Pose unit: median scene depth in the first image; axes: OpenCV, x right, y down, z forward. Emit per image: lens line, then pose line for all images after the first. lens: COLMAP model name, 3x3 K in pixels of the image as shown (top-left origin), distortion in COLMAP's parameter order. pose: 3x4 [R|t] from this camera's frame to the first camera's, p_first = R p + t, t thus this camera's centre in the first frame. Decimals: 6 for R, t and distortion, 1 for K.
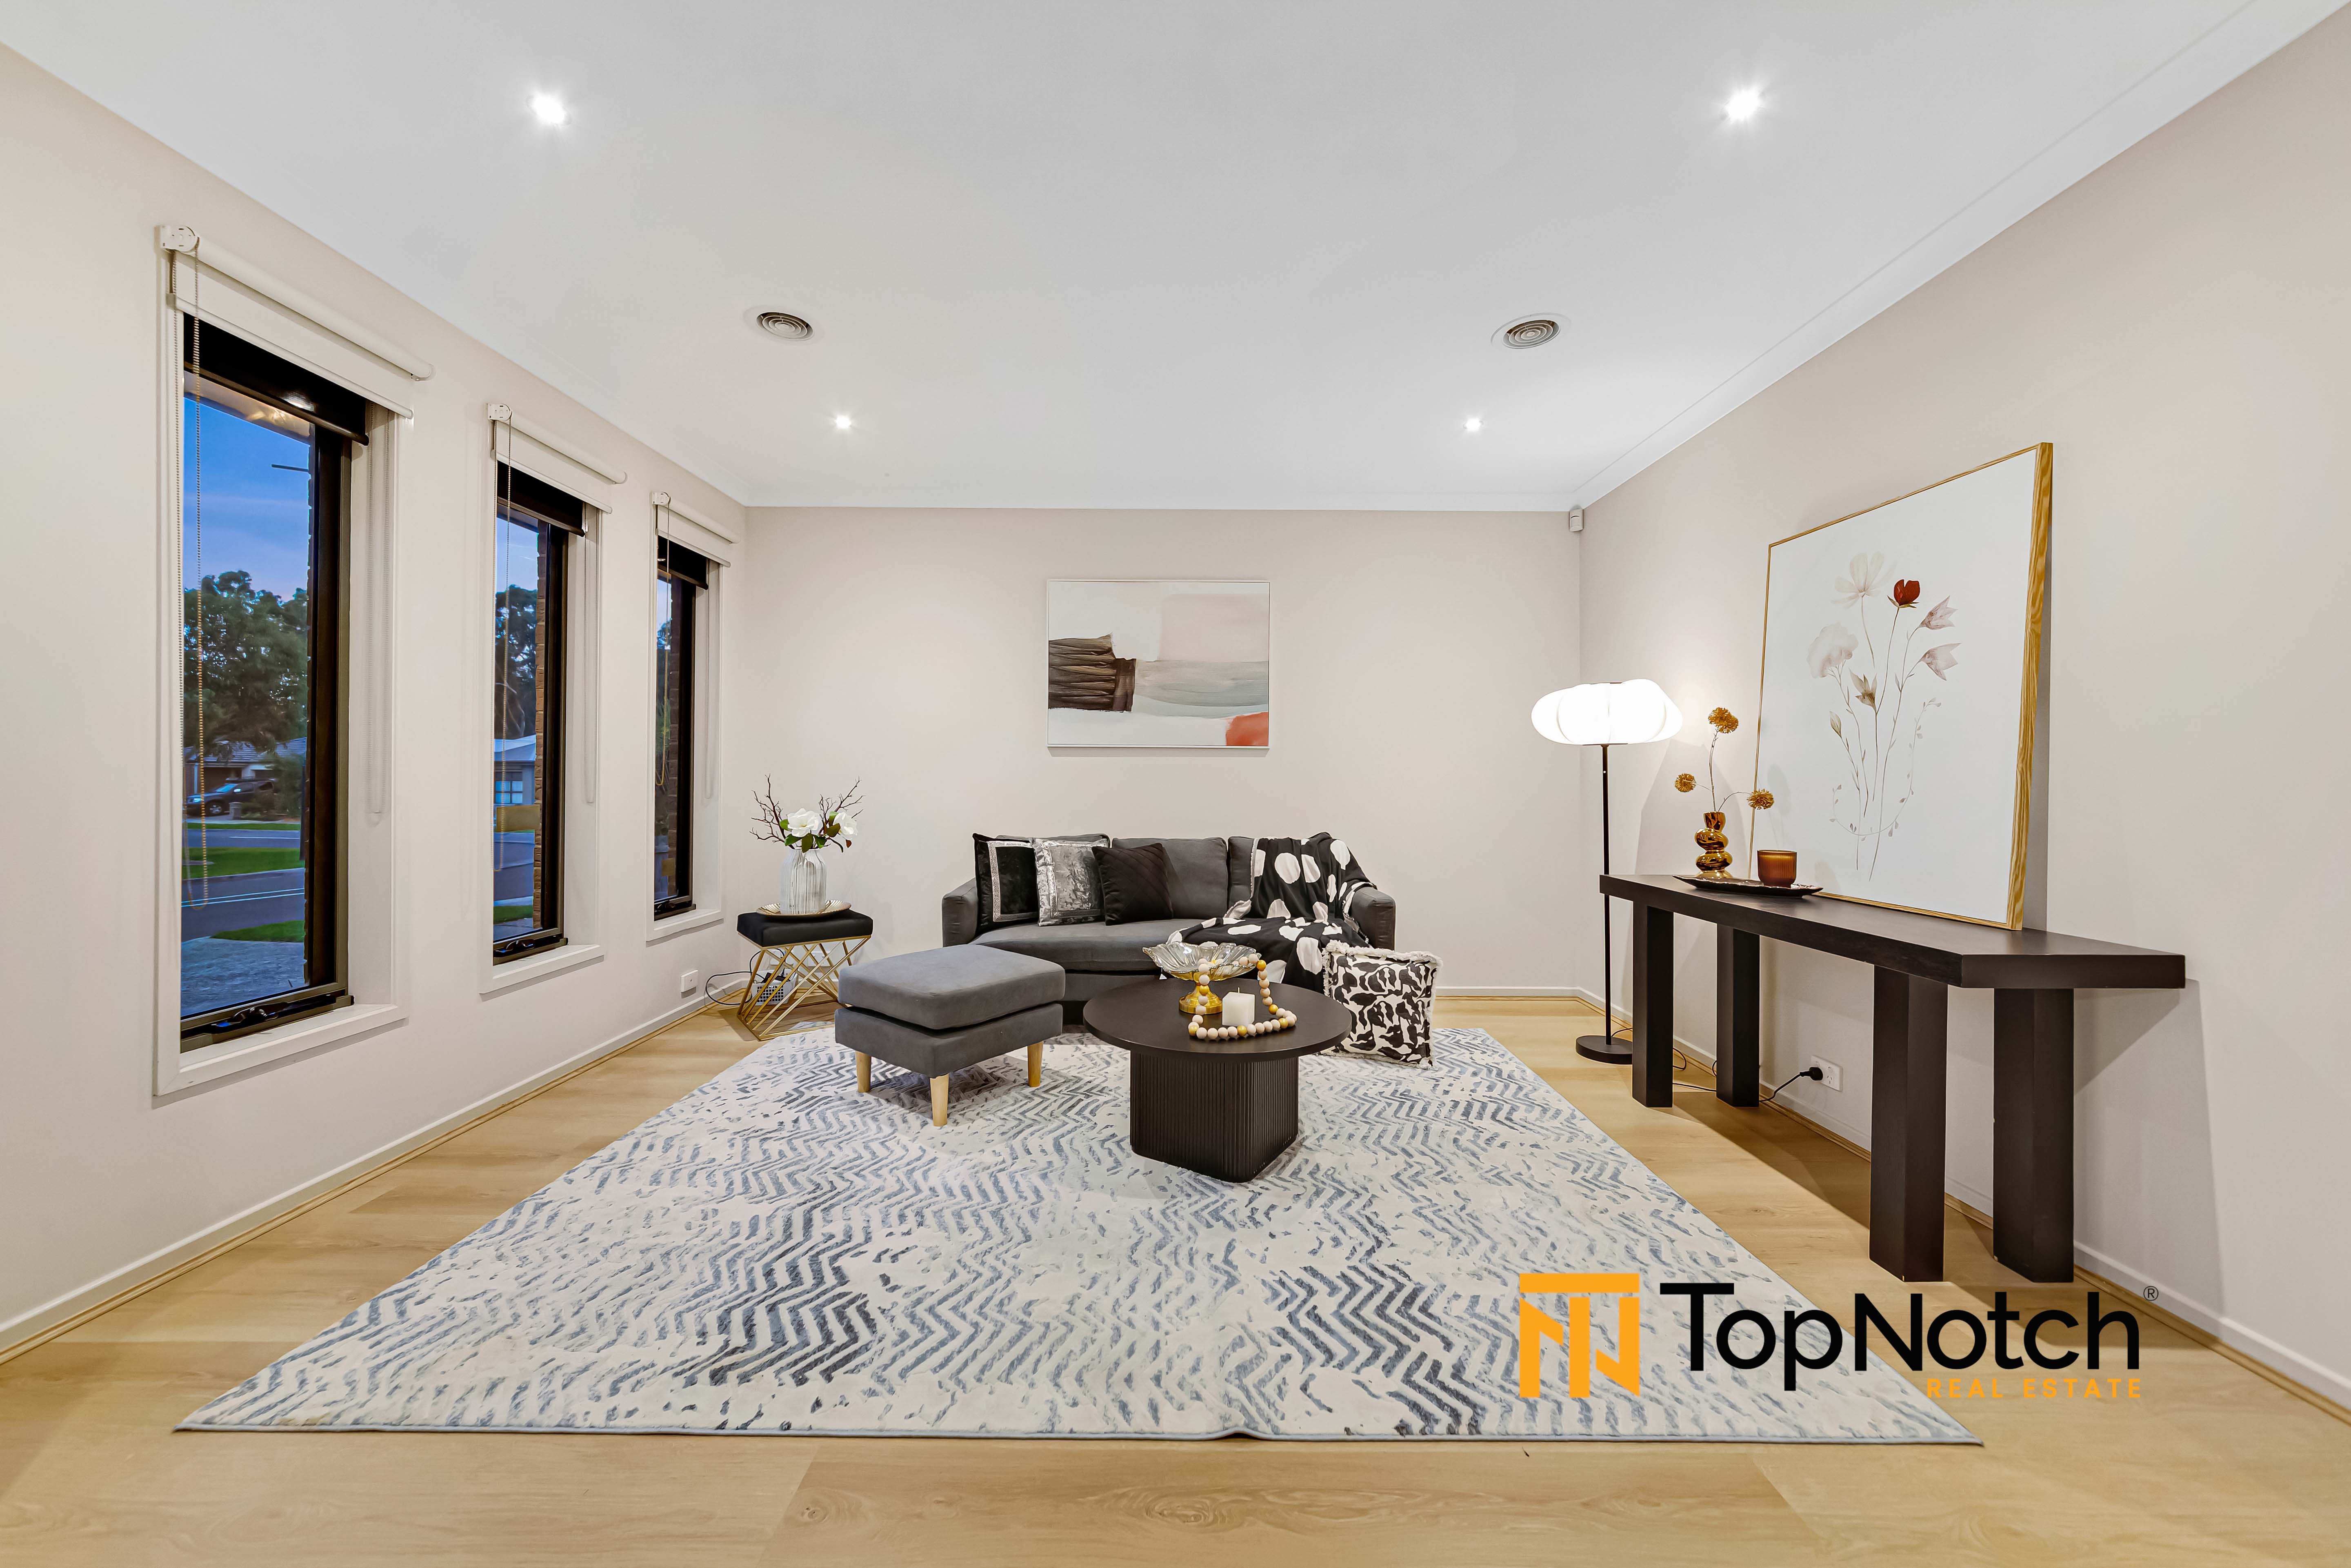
lens RADIAL K [[834.7, 0, 1170.8], [0, 834.7, 766.4], [0, 0, 1]] dist [-0.003512, 0.000771]
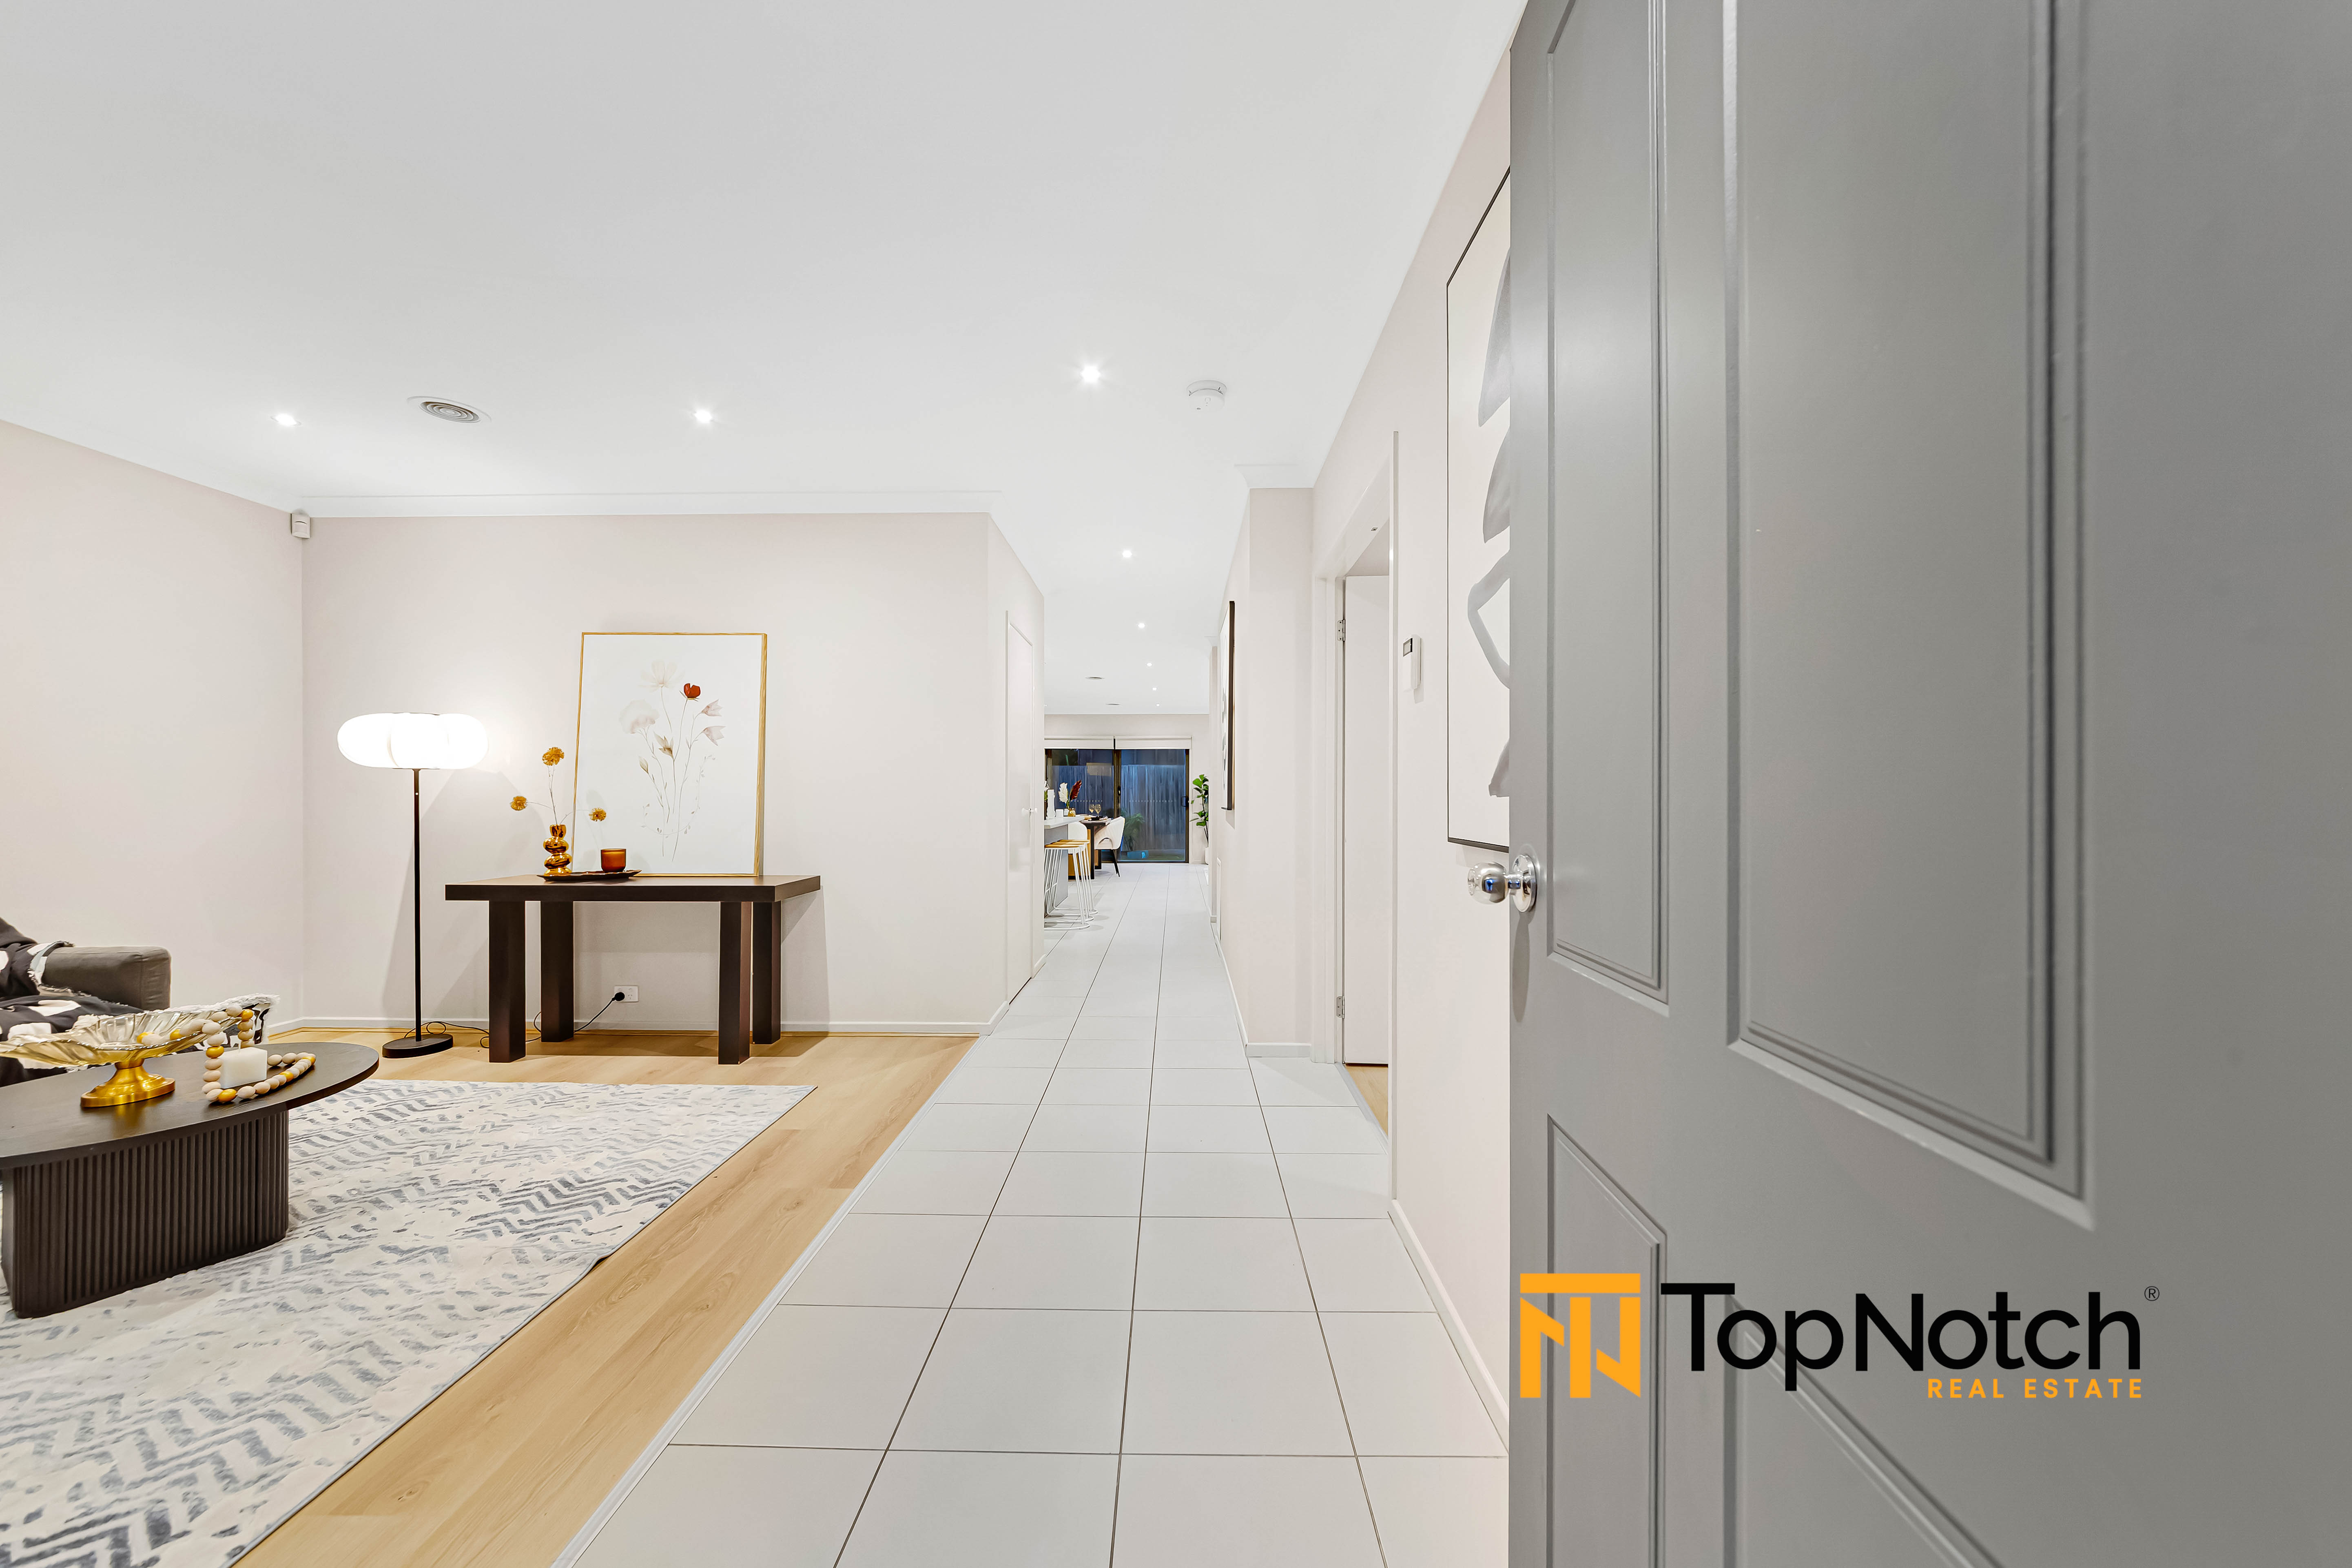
lens RADIAL K [[835.0, 0, 1174.0], [0, 835.0, 788.3], [0, 0, 1]] dist [-0.003512, 0.000771]
pose [[-0.002948, 0.004286, 0.999986, -0.958534], [-0.016848, 0.999849, -0.004335, -0.020859], [-0.999854, -0.016861, -0.002875, 0.012585]]
